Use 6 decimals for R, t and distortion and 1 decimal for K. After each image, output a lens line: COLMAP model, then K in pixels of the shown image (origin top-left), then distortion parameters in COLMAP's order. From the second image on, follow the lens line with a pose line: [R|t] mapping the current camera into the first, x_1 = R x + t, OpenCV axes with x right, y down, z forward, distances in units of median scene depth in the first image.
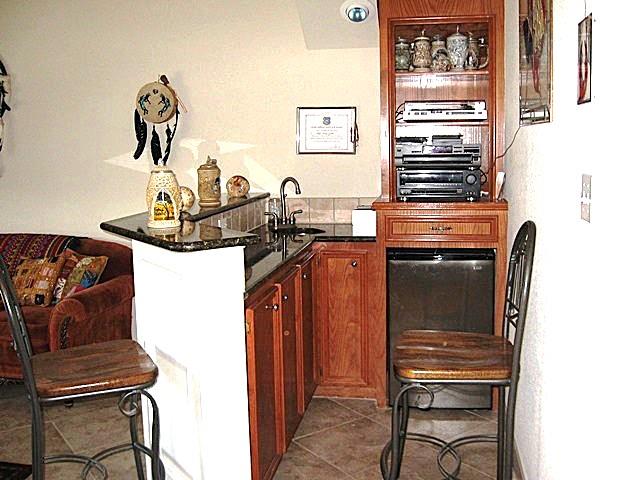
lens RADIAL K [[656.3, 0, 320.0], [0, 656.3, 240.0], [0, 0, 1]] dist [-0.113616, 0.006169]
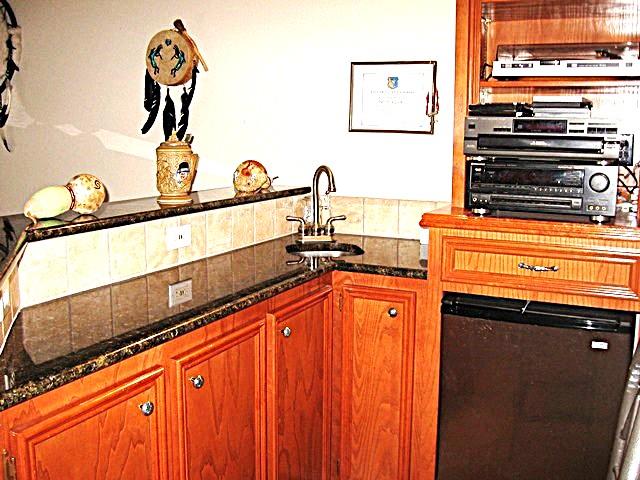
lens RADIAL K [[656.3, 0, 320.0], [0, 656.3, 240.0], [0, 0, 1]] dist [-0.113616, 0.006169]
pose [[0.959777, 0.068894, -0.272179, 0.130440], [-0.063048, 0.997554, 0.030175, -0.039022], [0.273592, -0.011801, 0.961773, 0.348058]]
